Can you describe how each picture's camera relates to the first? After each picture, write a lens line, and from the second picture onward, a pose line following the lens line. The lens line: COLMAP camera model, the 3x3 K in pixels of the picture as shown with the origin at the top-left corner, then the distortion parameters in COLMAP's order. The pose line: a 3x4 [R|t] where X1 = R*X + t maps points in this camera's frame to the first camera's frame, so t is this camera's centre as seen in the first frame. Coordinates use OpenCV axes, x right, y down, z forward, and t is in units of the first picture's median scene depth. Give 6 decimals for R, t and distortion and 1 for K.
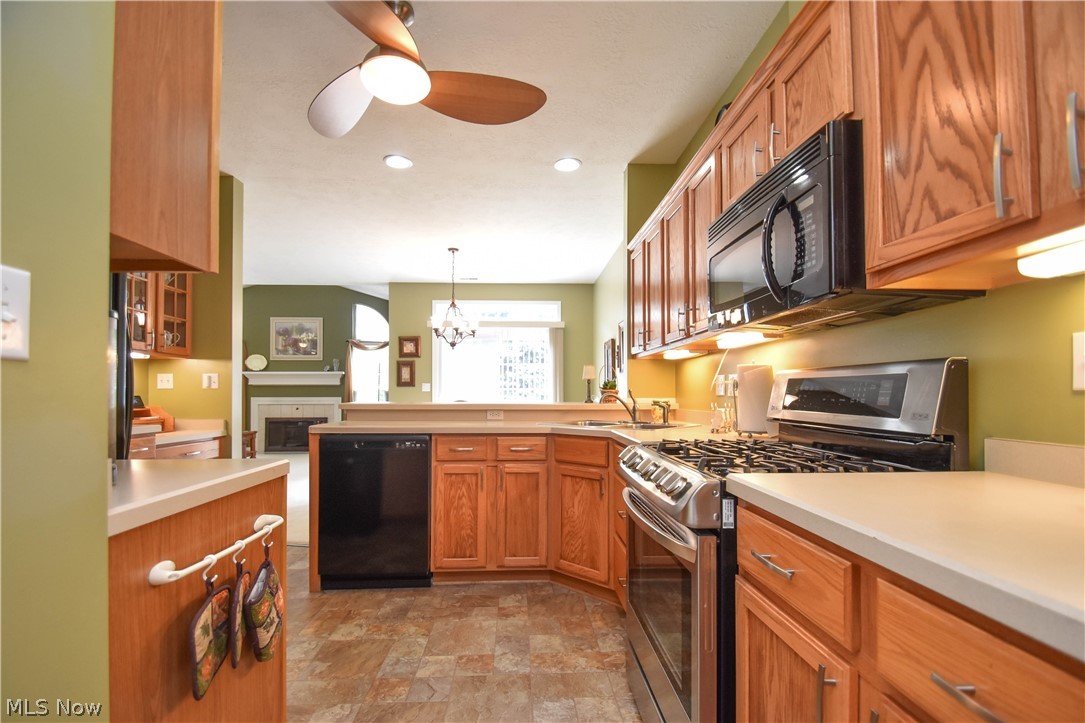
lens RADIAL K [[488.5, 0, 545.0], [0, 488.5, 385.1], [0, 0, 1]] dist [0.010046, -0.011685]
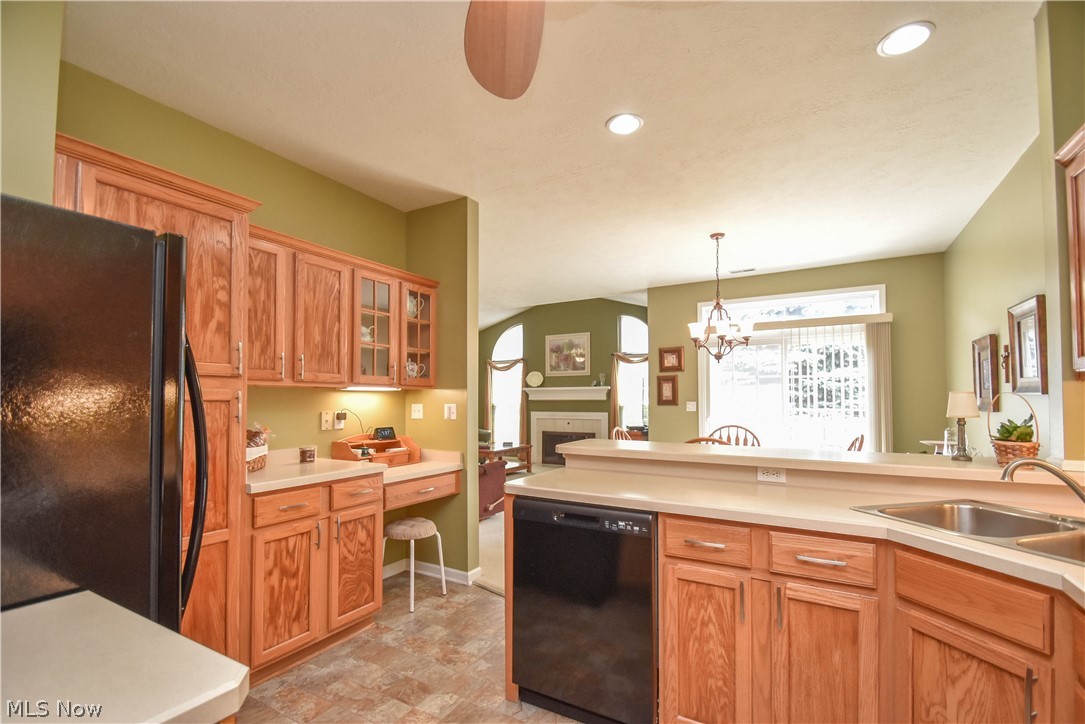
lens RADIAL K [[488.5, 0, 539.1], [0, 488.5, 386.4], [0, 0, 1]] dist [0.010046, -0.011685]
pose [[0.839597, -0.015806, -0.542980, -0.005714], [0.011346, 0.999869, -0.011562, -0.030547], [0.543091, 0.003546, 0.839666, 0.191520]]
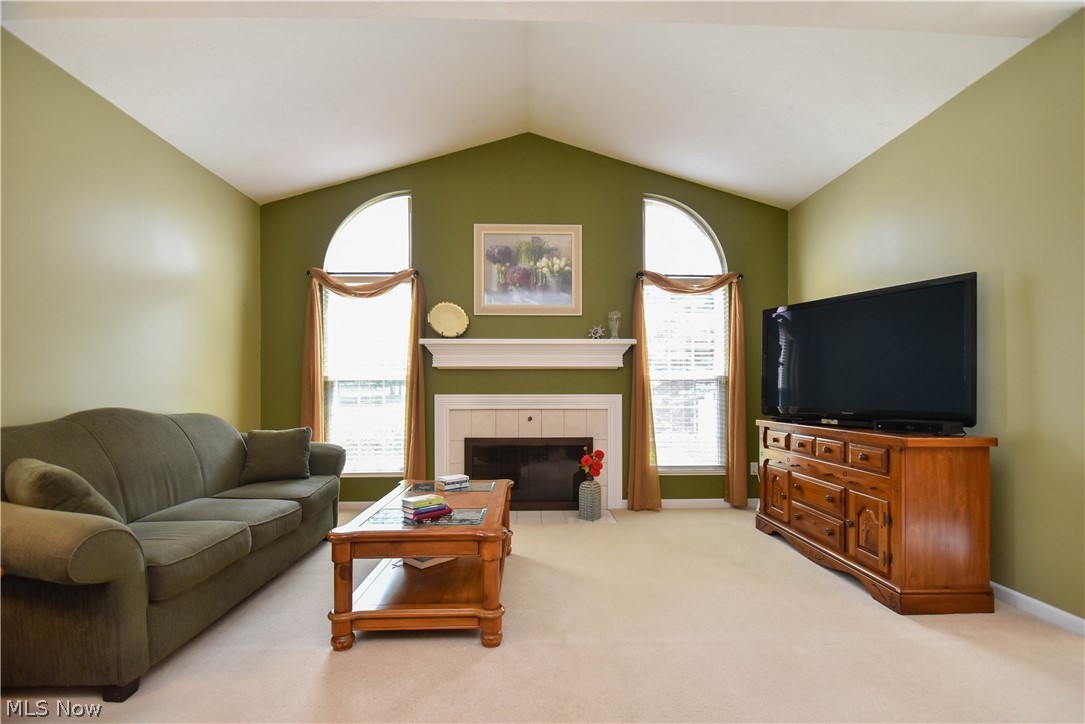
lens RADIAL K [[488.5, 0, 542.0], [0, 488.5, 378.7], [0, 0, 1]] dist [0.010046, -0.011685]
pose [[0.999818, 0.001611, -0.019028, -0.843579], [-0.001903, 0.999880, -0.015343, 0.030115], [0.019001, 0.015376, 0.999701, 0.925689]]
